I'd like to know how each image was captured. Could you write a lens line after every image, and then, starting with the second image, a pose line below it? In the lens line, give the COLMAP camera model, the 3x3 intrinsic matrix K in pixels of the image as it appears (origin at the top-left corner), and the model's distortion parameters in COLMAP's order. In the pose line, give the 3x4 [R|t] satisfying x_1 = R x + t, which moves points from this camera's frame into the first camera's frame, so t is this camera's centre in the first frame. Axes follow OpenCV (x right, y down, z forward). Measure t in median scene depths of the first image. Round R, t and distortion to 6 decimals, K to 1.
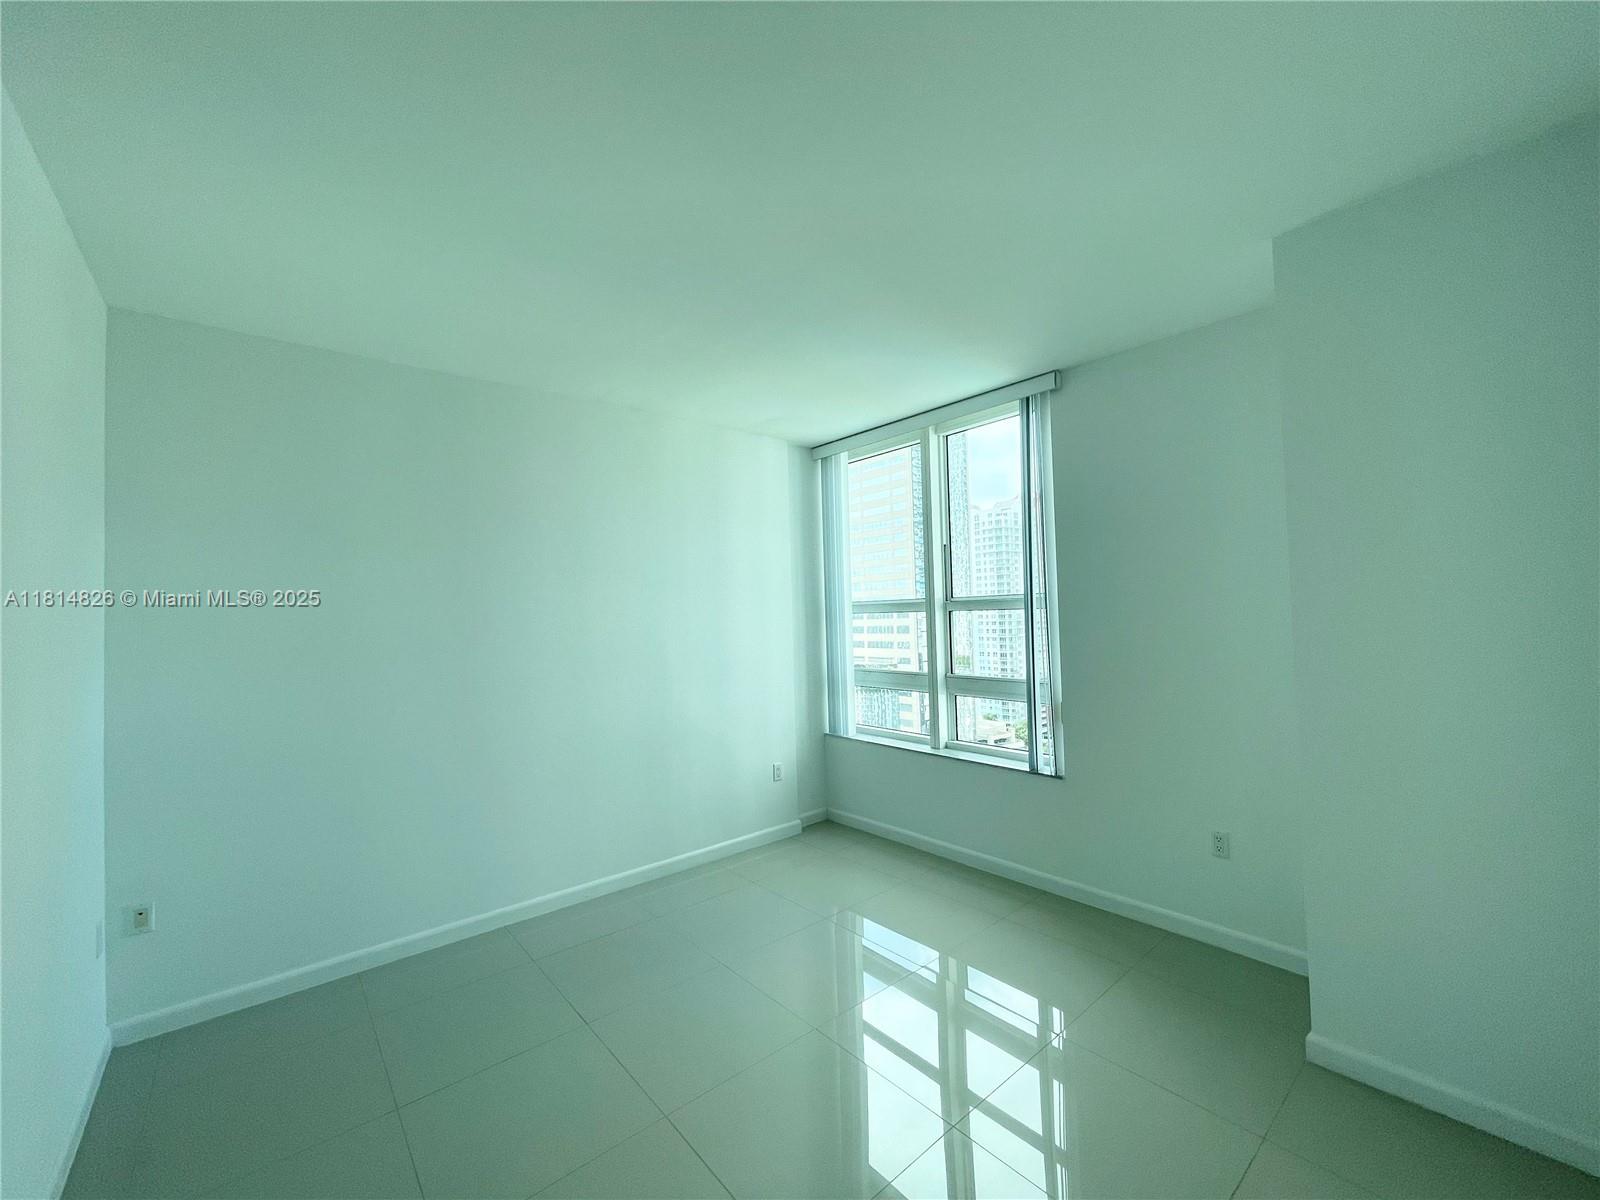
lens RADIAL K [[643.8, 0, 795.6], [0, 643.8, 594.6], [0, 0, 1]] dist [-0.001017, -0.000424]
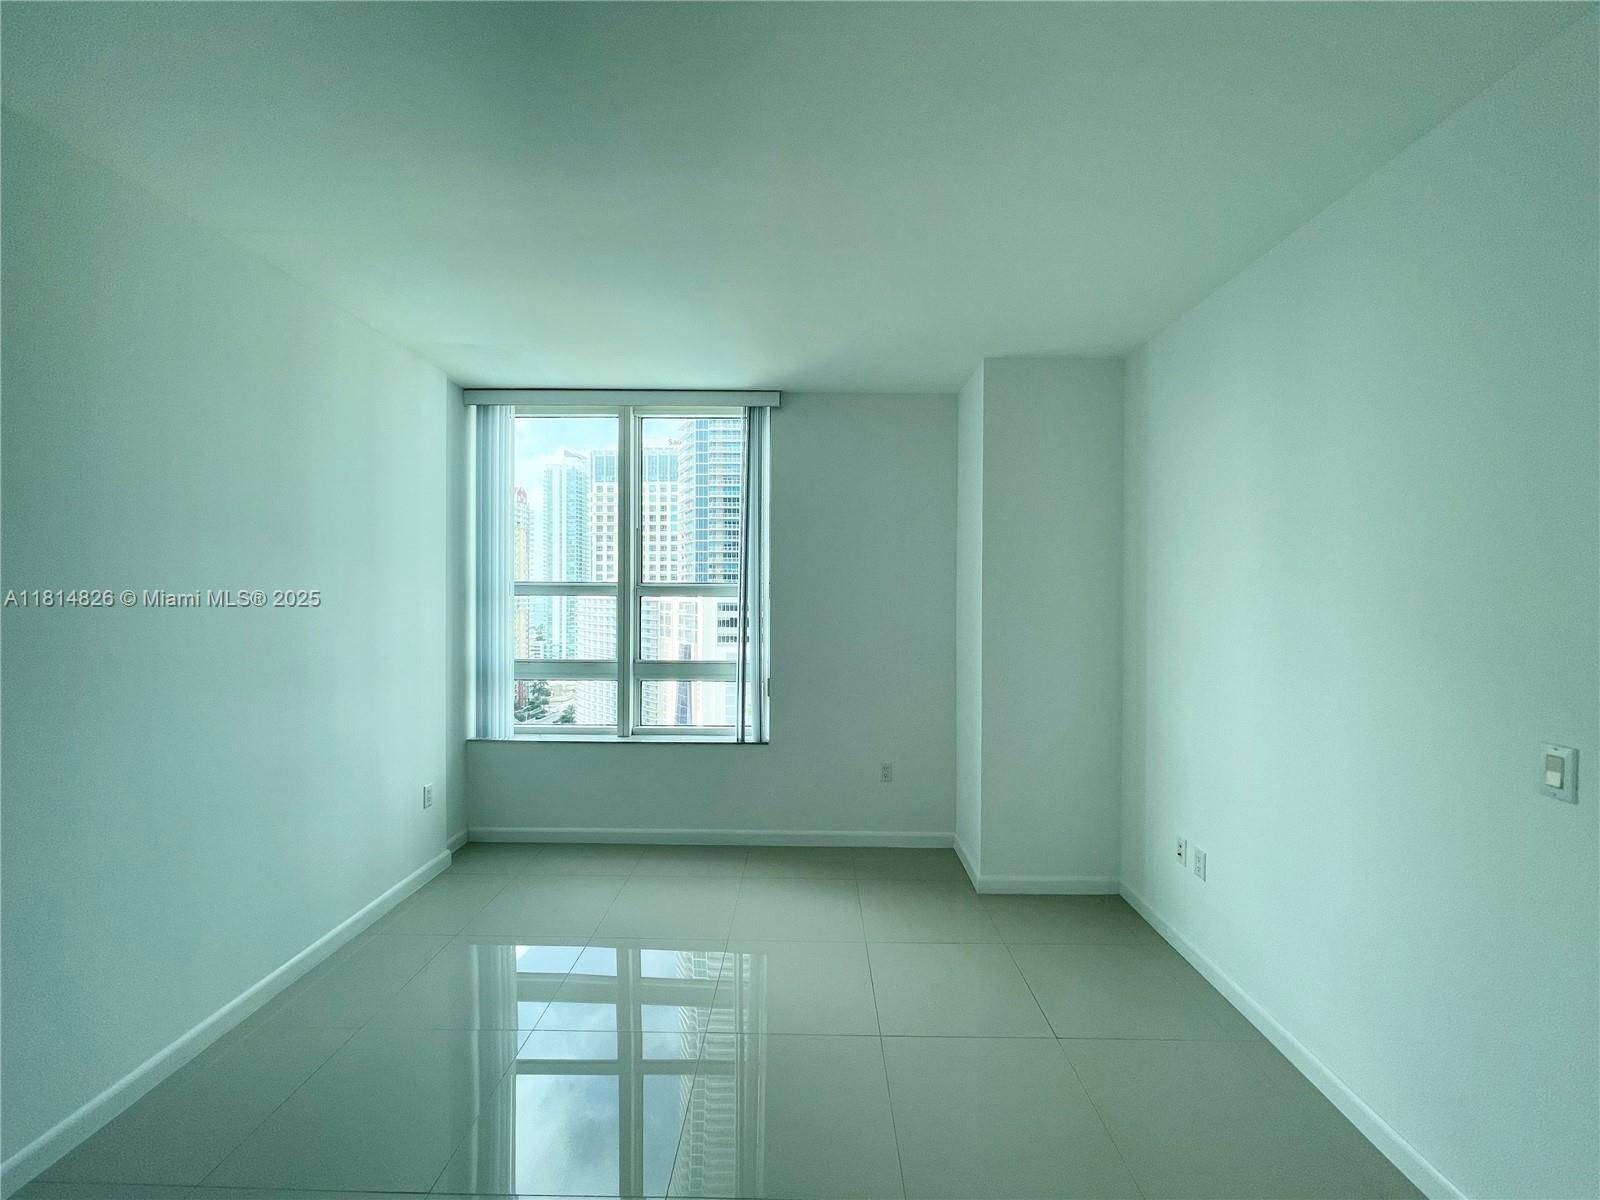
lens RADIAL K [[644.8, 0, 800.2], [0, 644.8, 598.6], [0, 0, 1]] dist [-0.004453, -0.000209]
pose [[0.653496, 0.025844, 0.756488, -0.347047], [-0.049233, 0.998752, 0.008409, 0.008457], [-0.755327, -0.042739, 0.653953, 0.166252]]
